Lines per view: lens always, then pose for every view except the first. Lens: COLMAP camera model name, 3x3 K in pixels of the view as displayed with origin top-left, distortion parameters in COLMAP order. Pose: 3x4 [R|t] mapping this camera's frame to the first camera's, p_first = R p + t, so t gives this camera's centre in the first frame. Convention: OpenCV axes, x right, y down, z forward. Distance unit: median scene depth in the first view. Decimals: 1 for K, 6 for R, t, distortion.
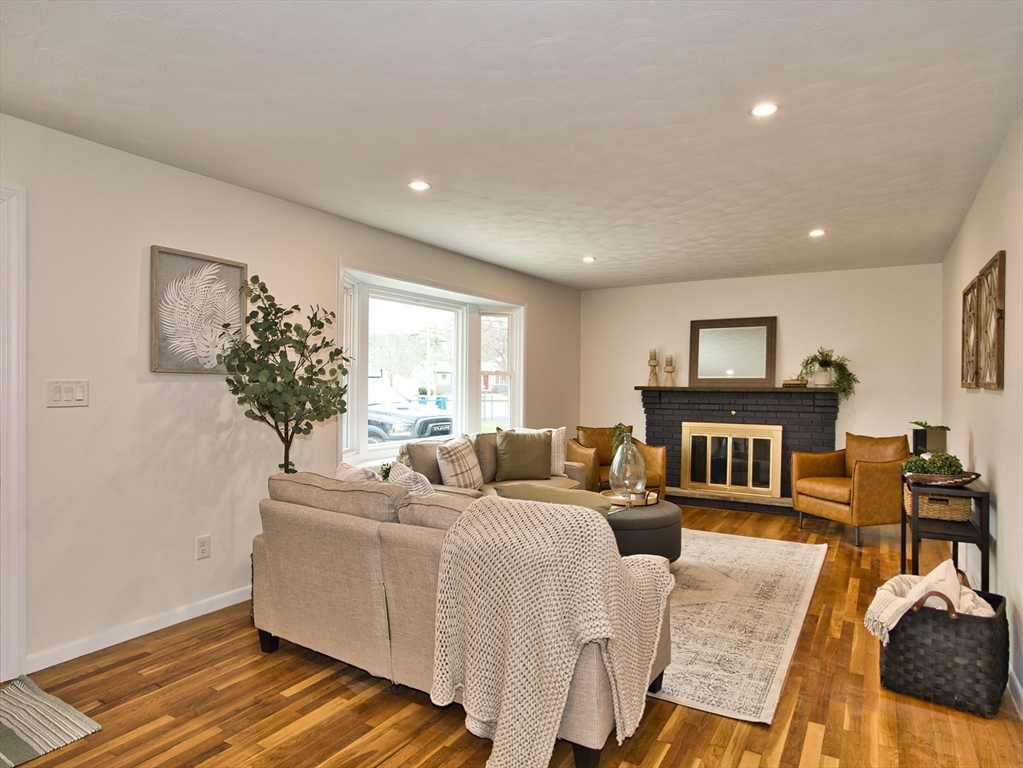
lens RADIAL K [[591.1, 0, 512.3], [0, 591.1, 386.4], [0, 0, 1]] dist [-0.002733, -0.002332]
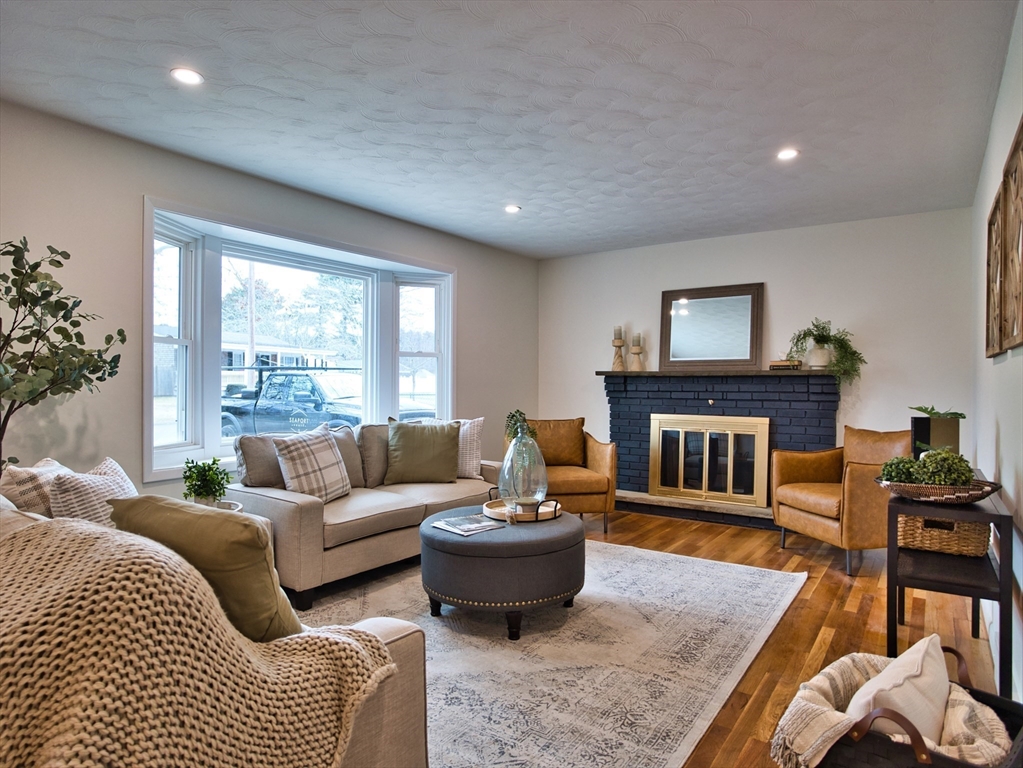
lens RADIAL K [[592.3, 0, 511.5], [0, 592.3, 384.0], [0, 0, 1]] dist [-0.017588, 0.002128]
pose [[0.997705, -0.001475, -0.067692, 0.185552], [0.001359, 0.999998, -0.001759, 0.024883], [0.067695, 0.001663, 0.997705, 0.201626]]
